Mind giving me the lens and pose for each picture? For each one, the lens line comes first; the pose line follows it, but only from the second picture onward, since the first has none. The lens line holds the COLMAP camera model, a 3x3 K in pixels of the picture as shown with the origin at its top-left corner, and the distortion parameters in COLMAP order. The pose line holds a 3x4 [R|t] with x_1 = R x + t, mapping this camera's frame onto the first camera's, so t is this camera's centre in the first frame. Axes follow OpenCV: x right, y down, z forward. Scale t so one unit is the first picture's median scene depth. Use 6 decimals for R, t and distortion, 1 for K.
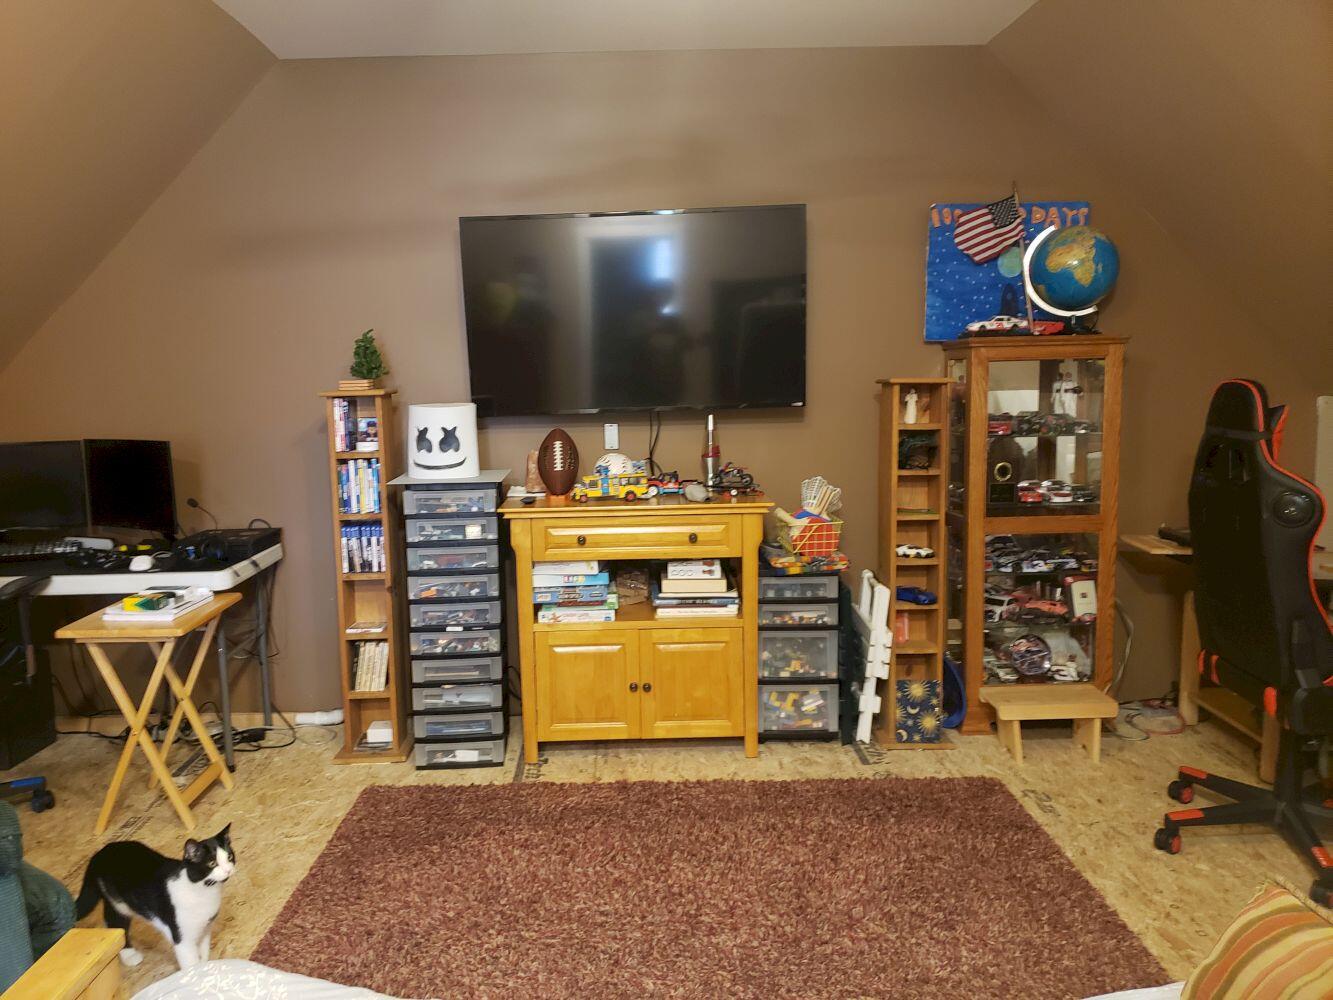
lens RADIAL K [[1032.0, 0, 660.8], [0, 1032.0, 492.5], [0, 0, 1]] dist [0.060415, -0.048310]
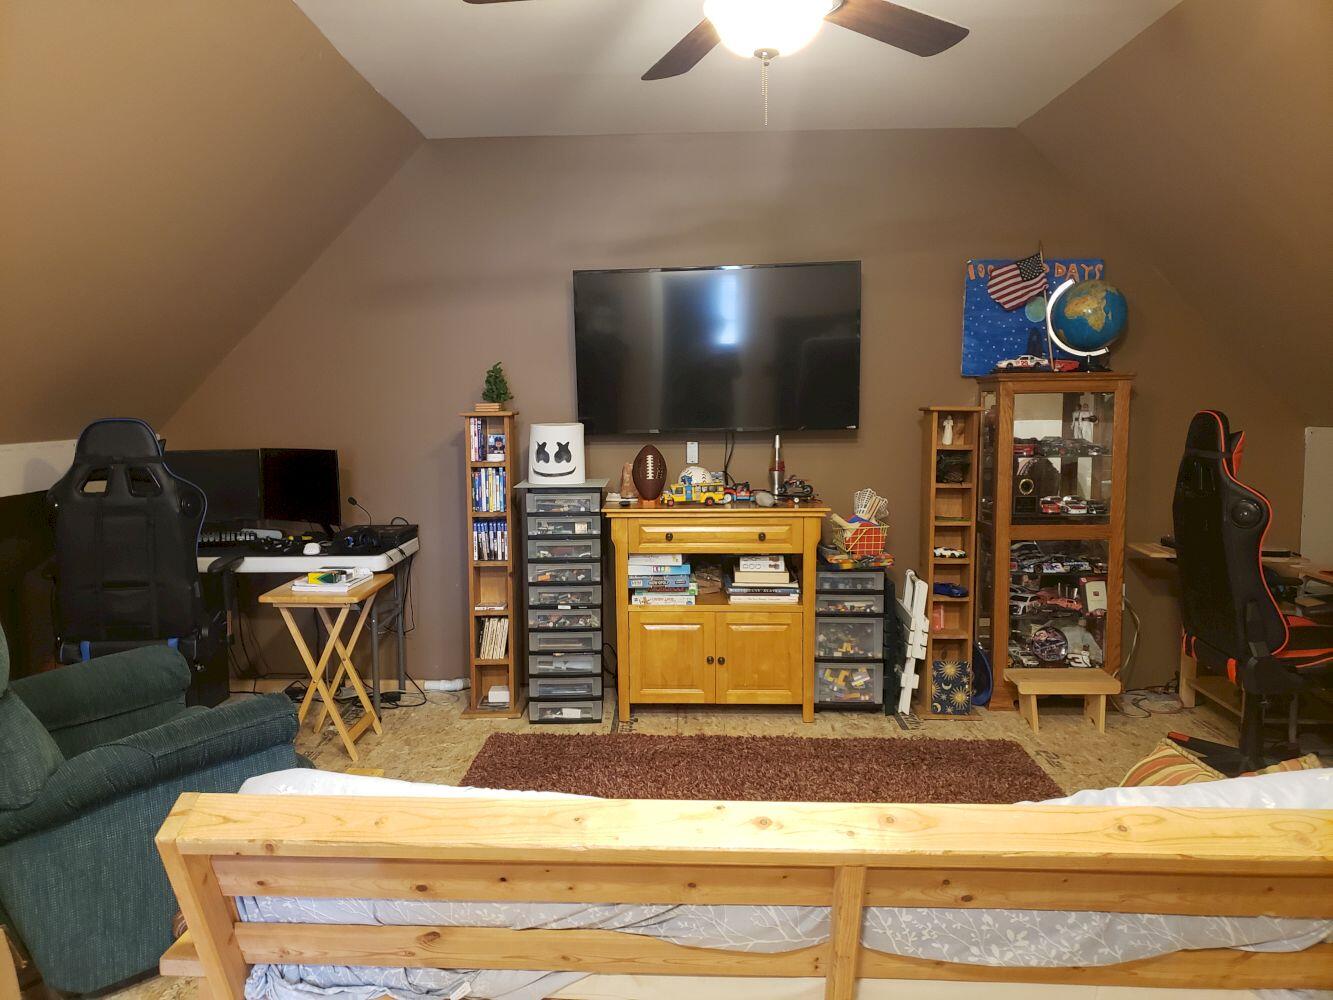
lens RADIAL K [[1032.0, 0, 660.8], [0, 1032.0, 492.5], [0, 0, 1]] dist [0.060415, -0.048310]
pose [[0.998449, 0.017121, -0.052972, -0.022899], [-0.018471, 0.999514, -0.025099, 0.024163], [0.052516, 0.026039, 0.998281, -0.202826]]
